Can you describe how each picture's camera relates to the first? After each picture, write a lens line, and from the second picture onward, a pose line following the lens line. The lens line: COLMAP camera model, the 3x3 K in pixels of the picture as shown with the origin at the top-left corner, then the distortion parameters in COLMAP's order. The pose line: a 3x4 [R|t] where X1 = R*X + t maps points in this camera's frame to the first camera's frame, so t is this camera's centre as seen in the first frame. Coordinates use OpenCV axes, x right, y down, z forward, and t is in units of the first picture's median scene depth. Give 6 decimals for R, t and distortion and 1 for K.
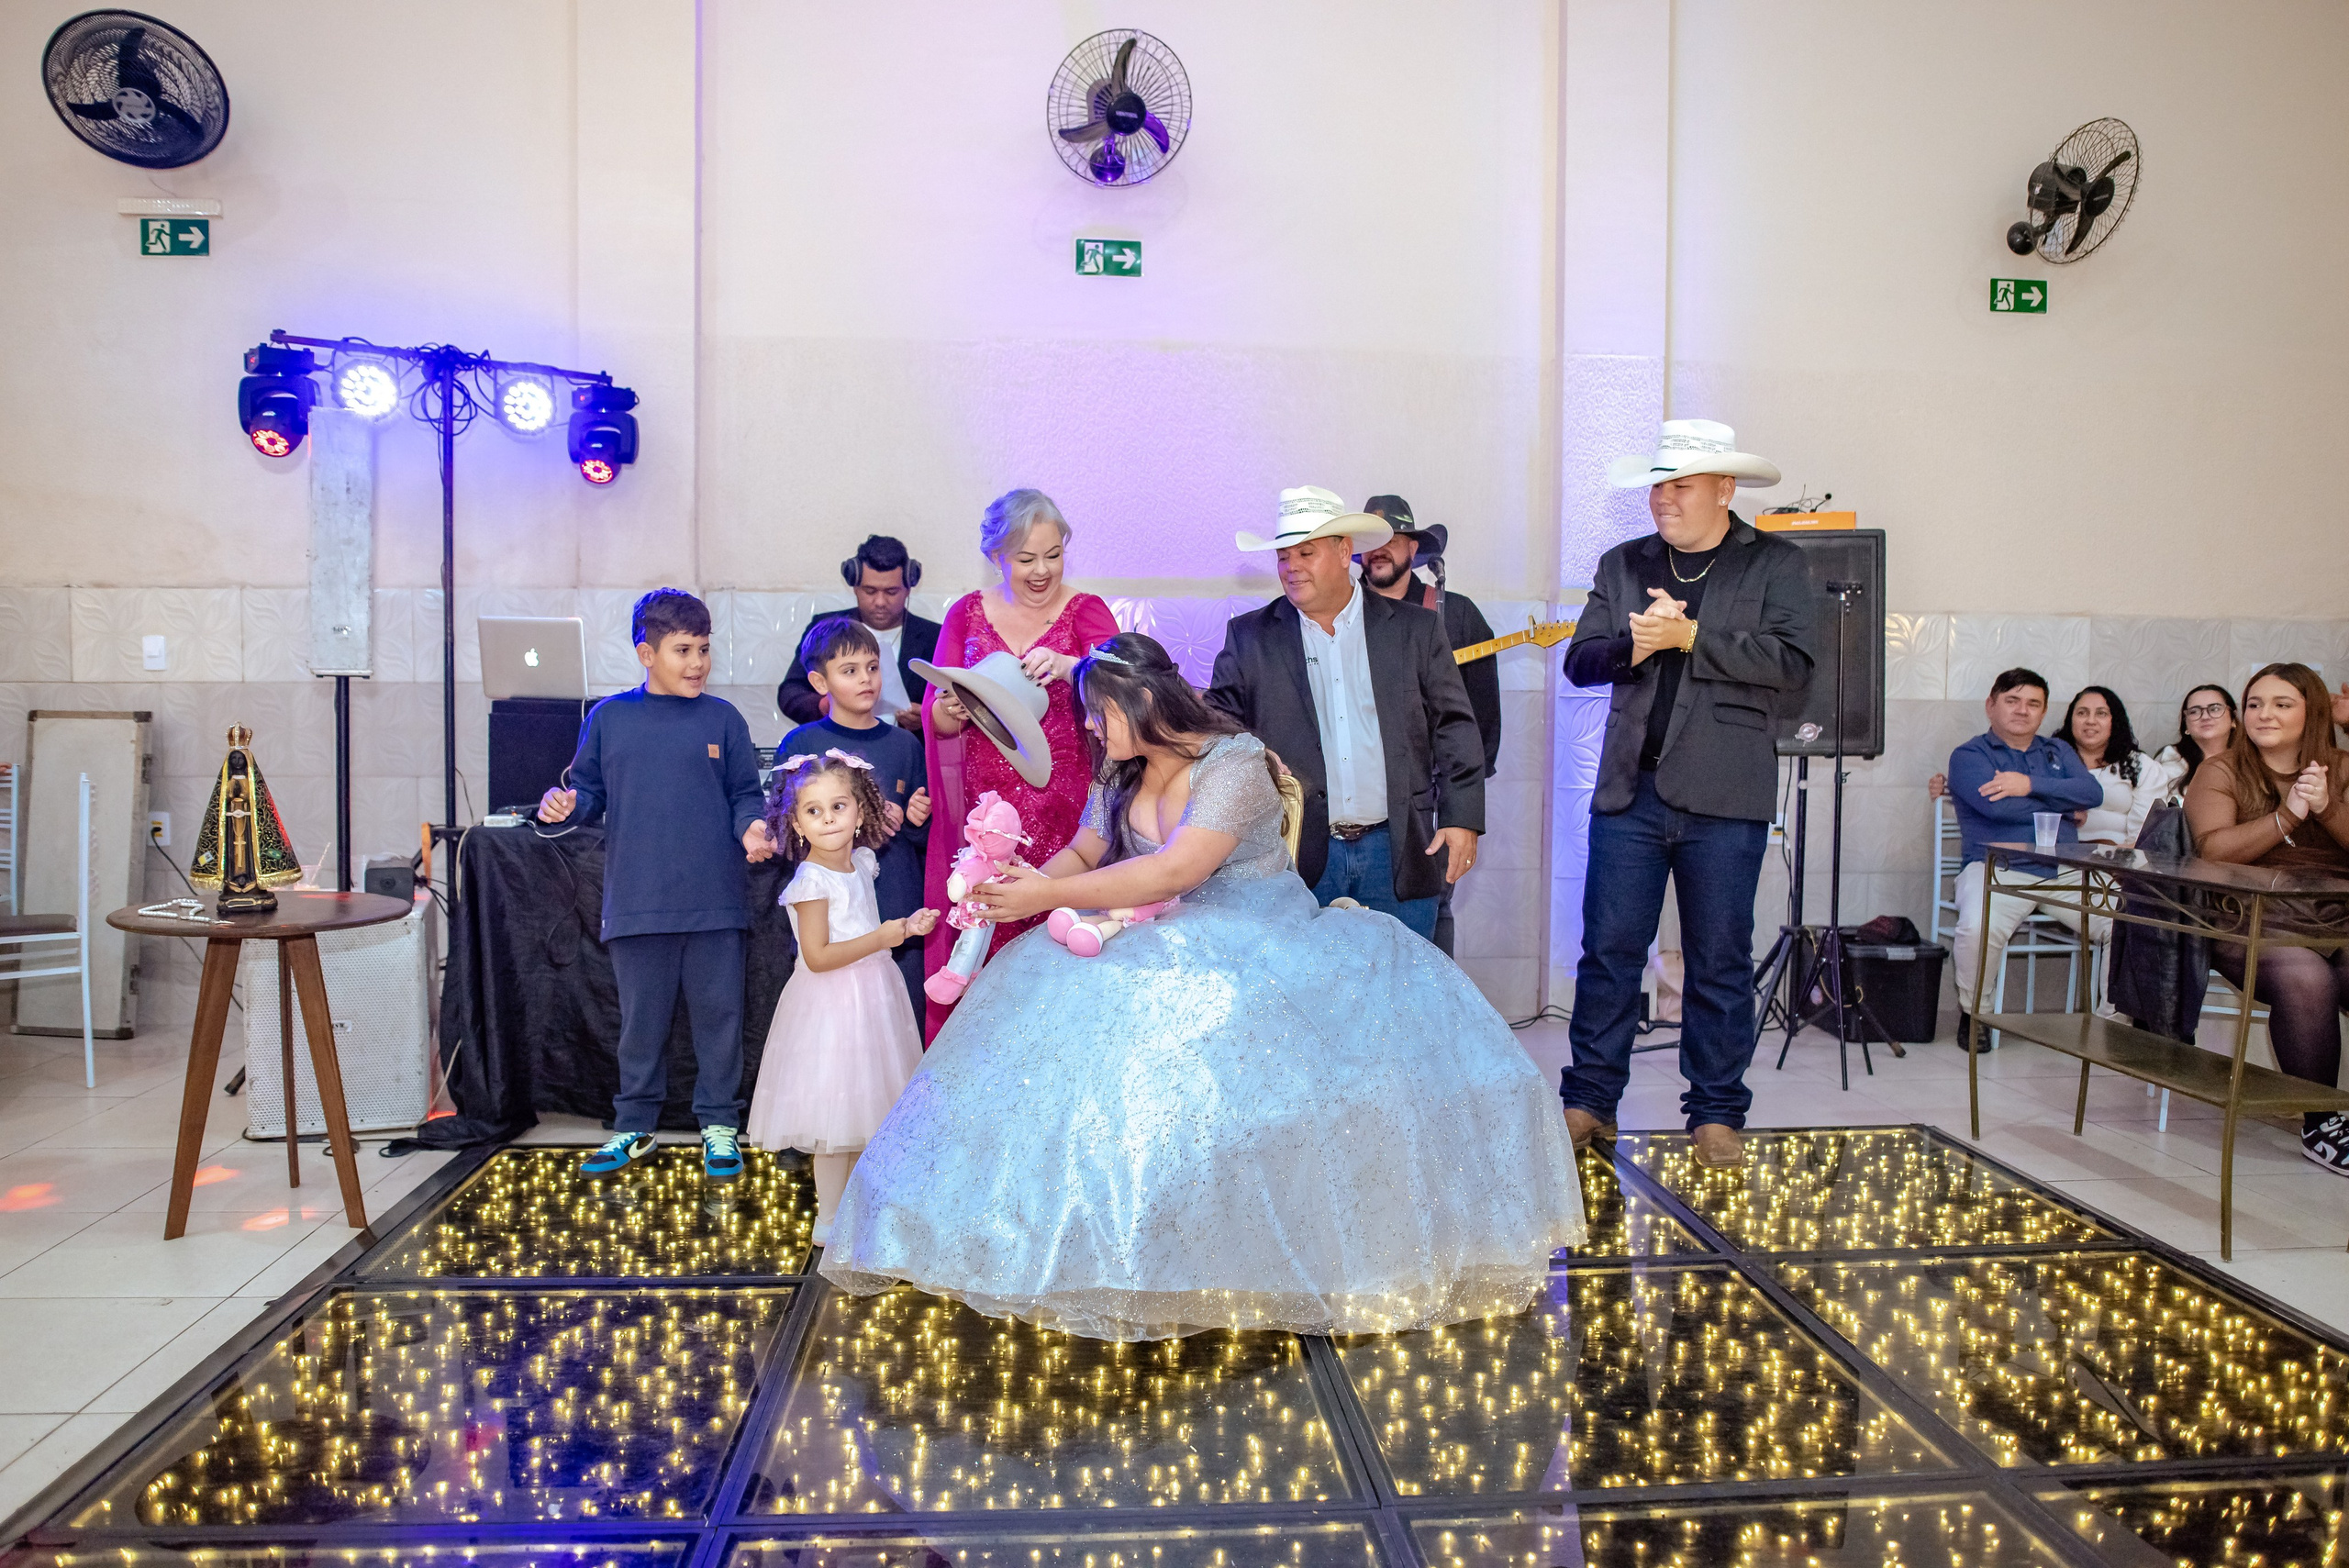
lens RADIAL K [[1628.9, 0, 1201.5], [0, 1628.9, 781.2], [0, 0, 1]] dist [-0.064506, 0.024151]
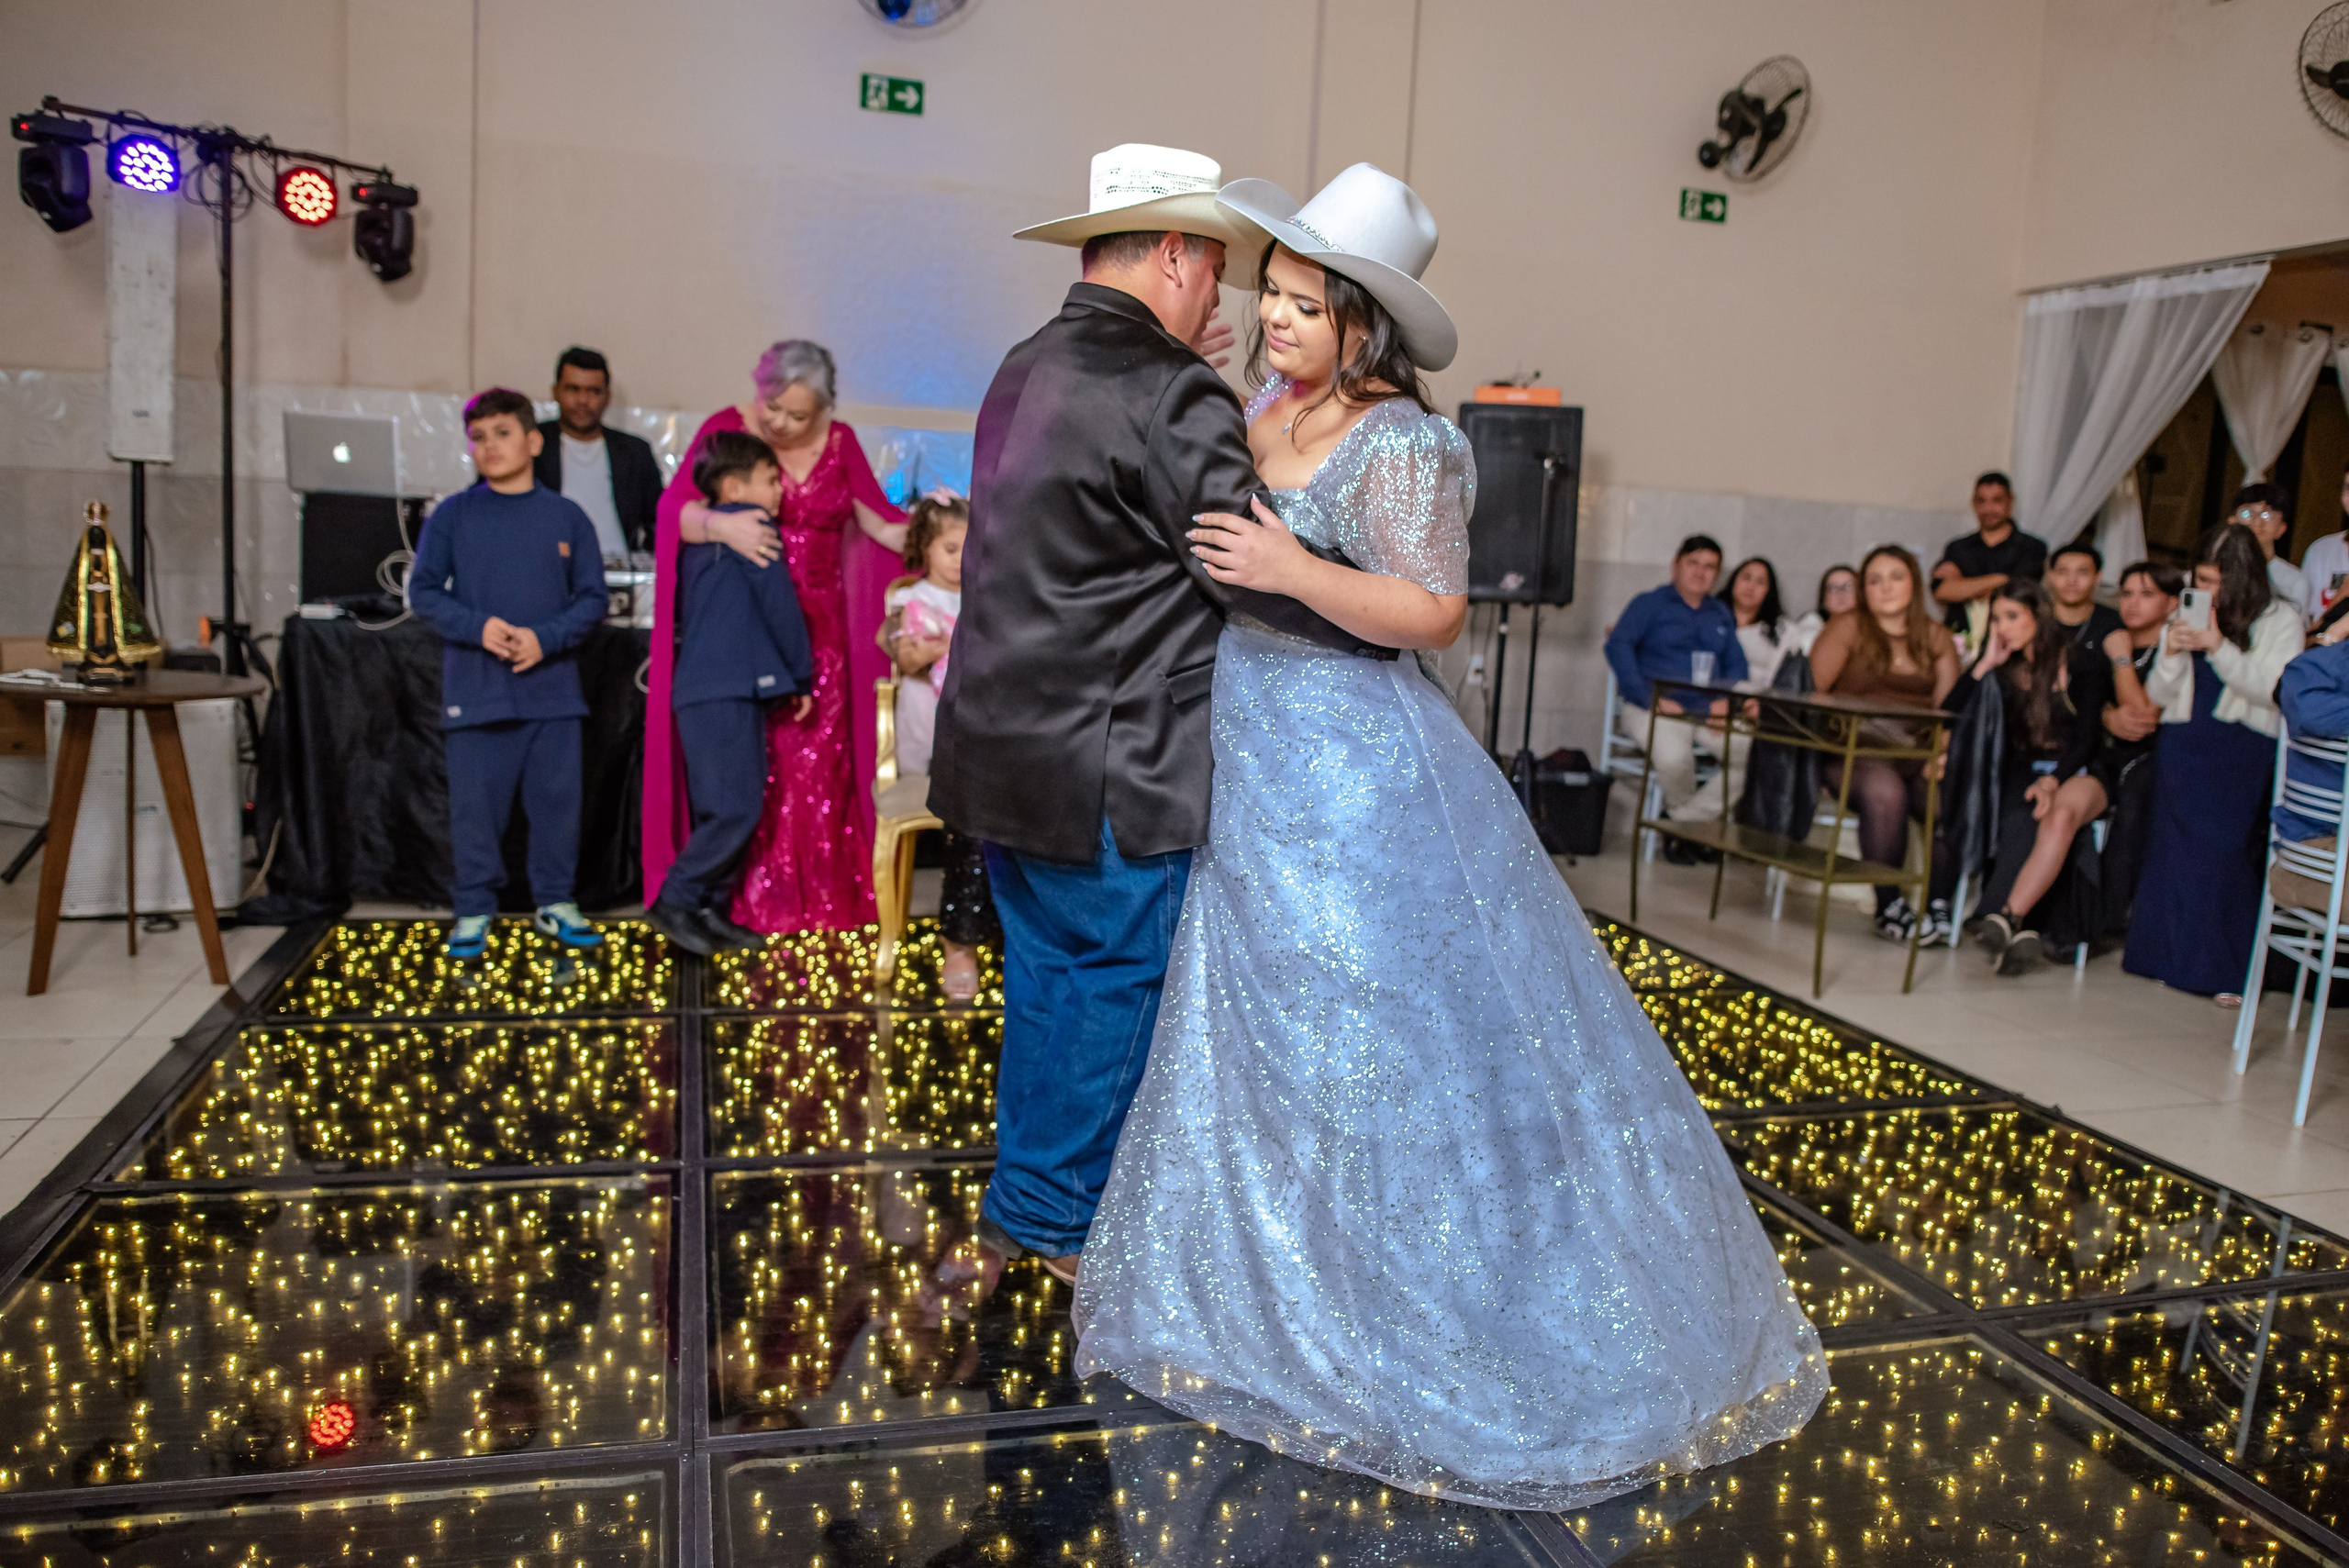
lens RADIAL K [[1695.8, 0, 1229.1], [0, 1695.8, 804.5], [0, 0, 1]] dist [-0.076759, 0.031726]
pose [[0.975809, 0.014952, 0.218113, -0.119124], [-0.035700, 0.995165, 0.091498, 0.036938], [-0.215691, -0.097071, 0.971625, -0.206843]]
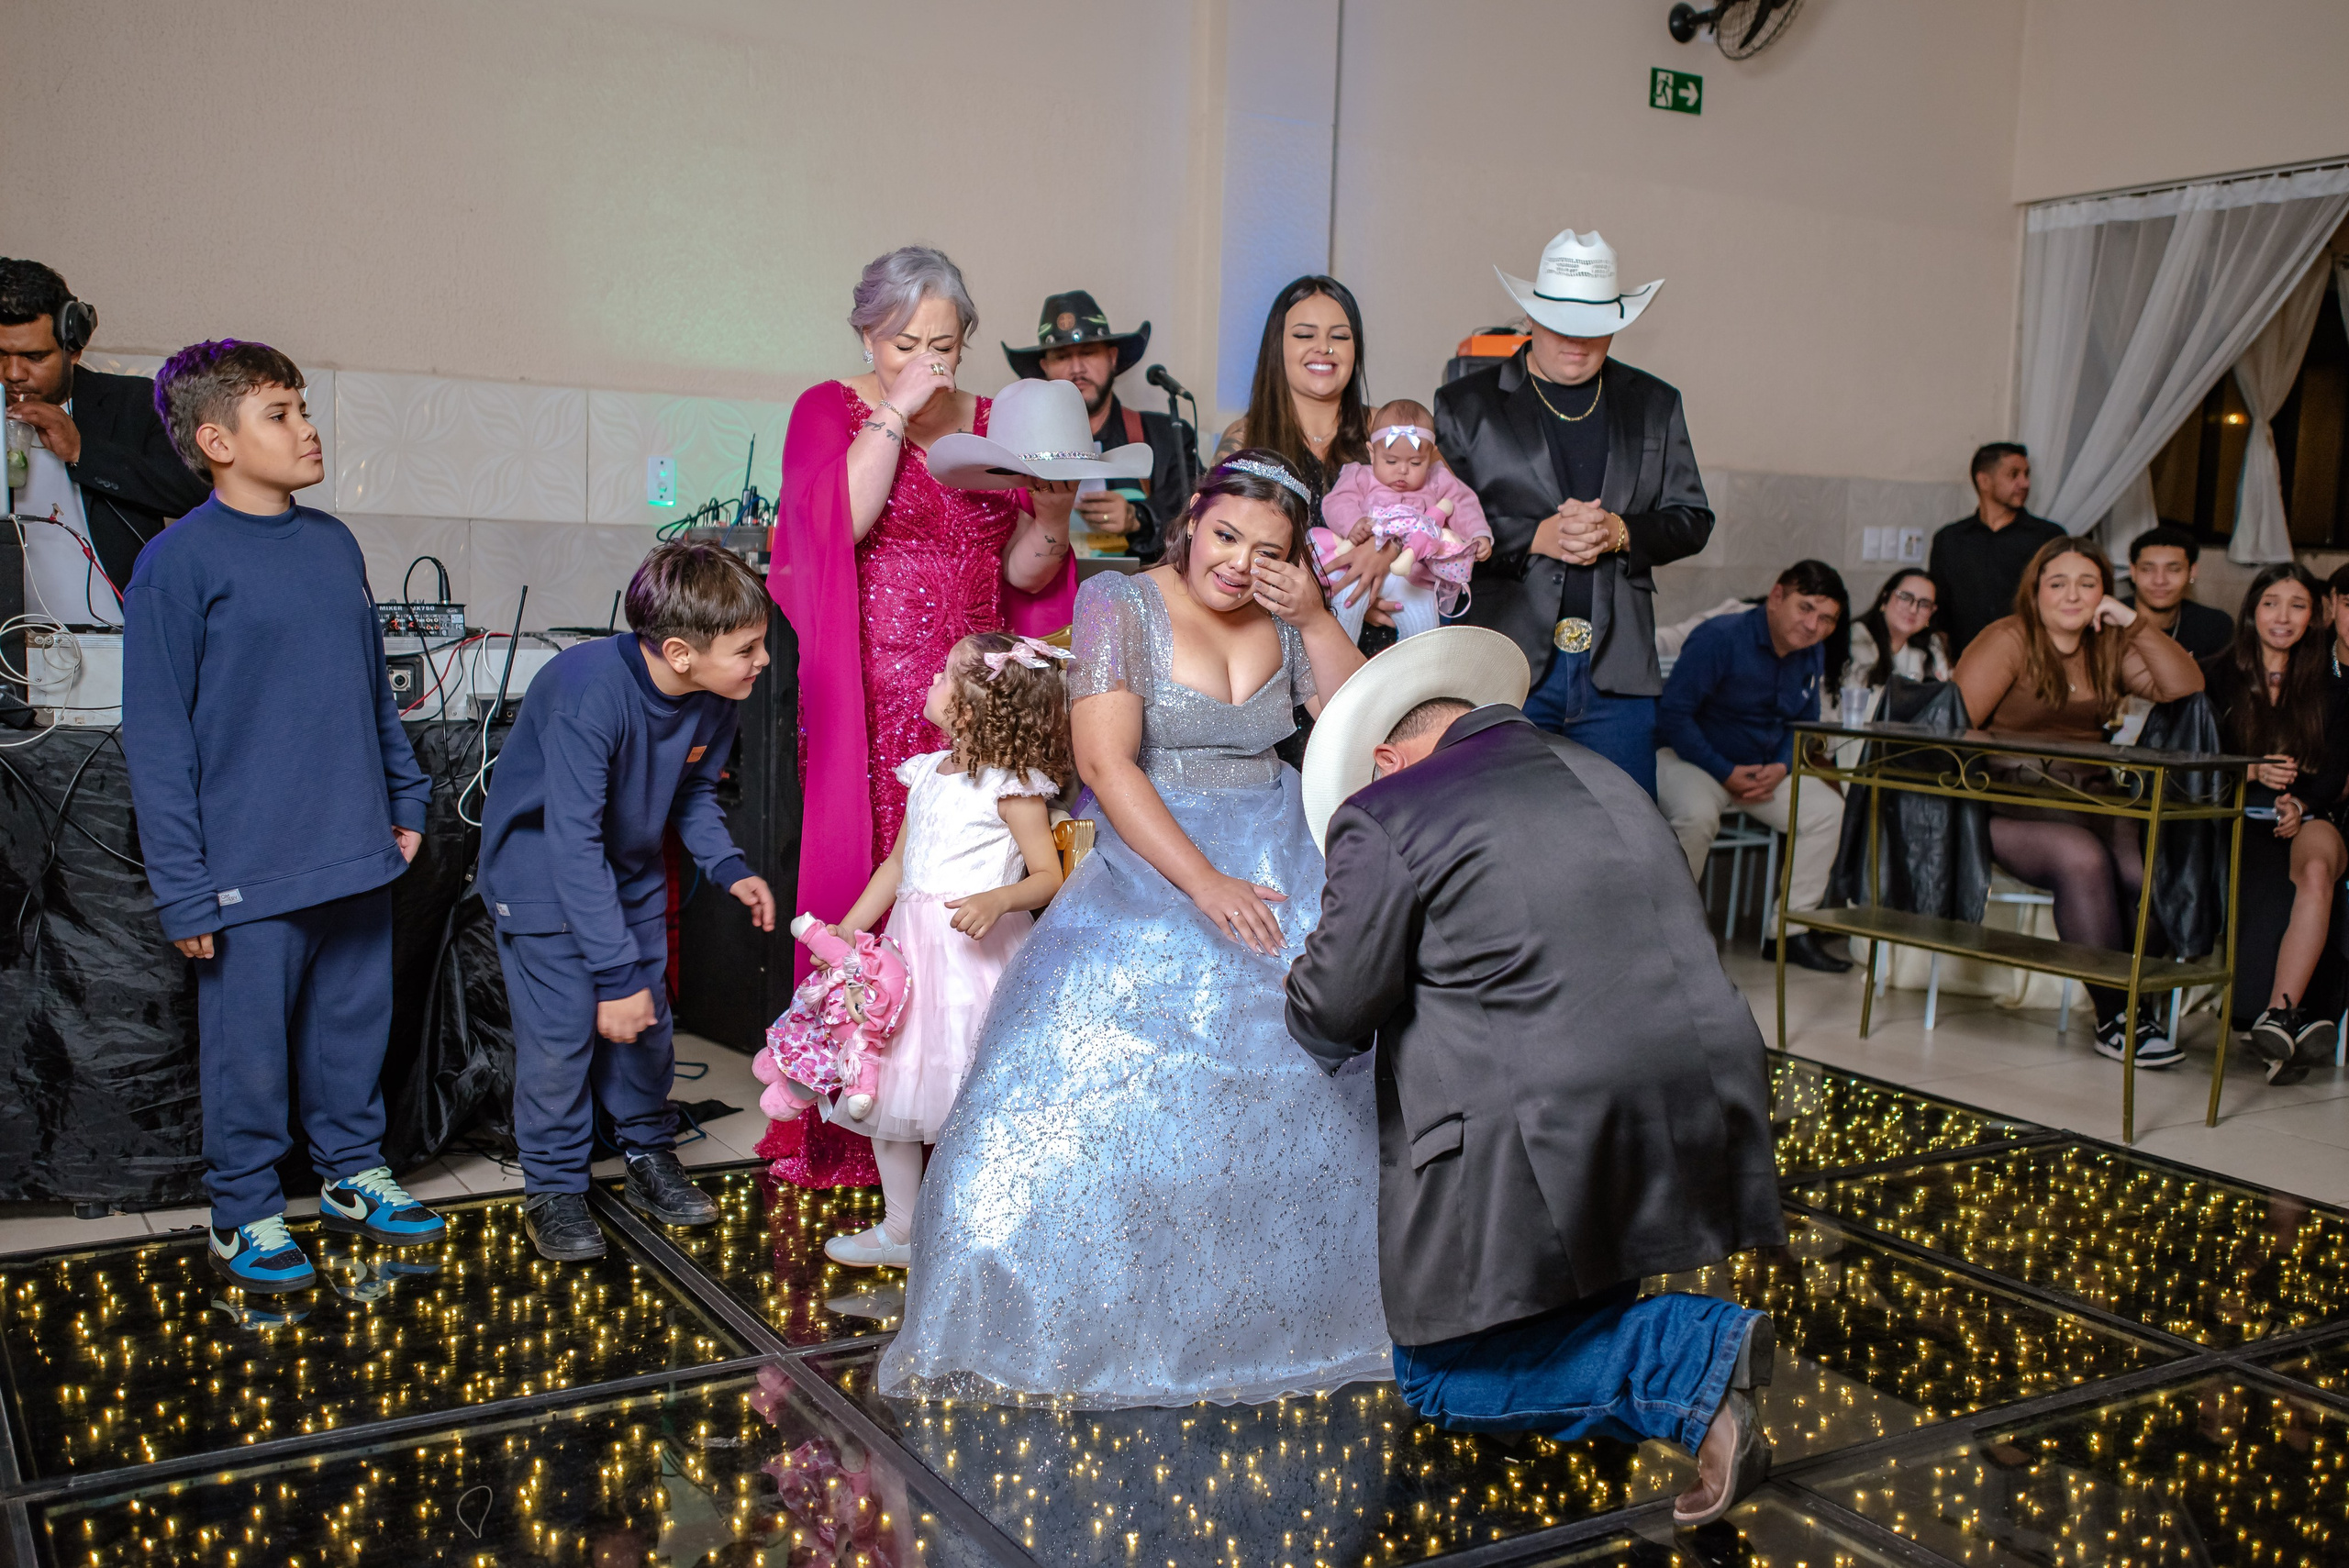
lens RADIAL K [[2213.3, 0, 1244.7], [0, 2213.3, 780.7], [0, 0, 1]] dist [0.040446, -0.001988]
pose [[0.885879, -0.026479, 0.463159, -0.464659], [0.001697, 0.998548, 0.053840, 0.003824], [-0.463912, -0.046910, 0.884638, 0.051850]]
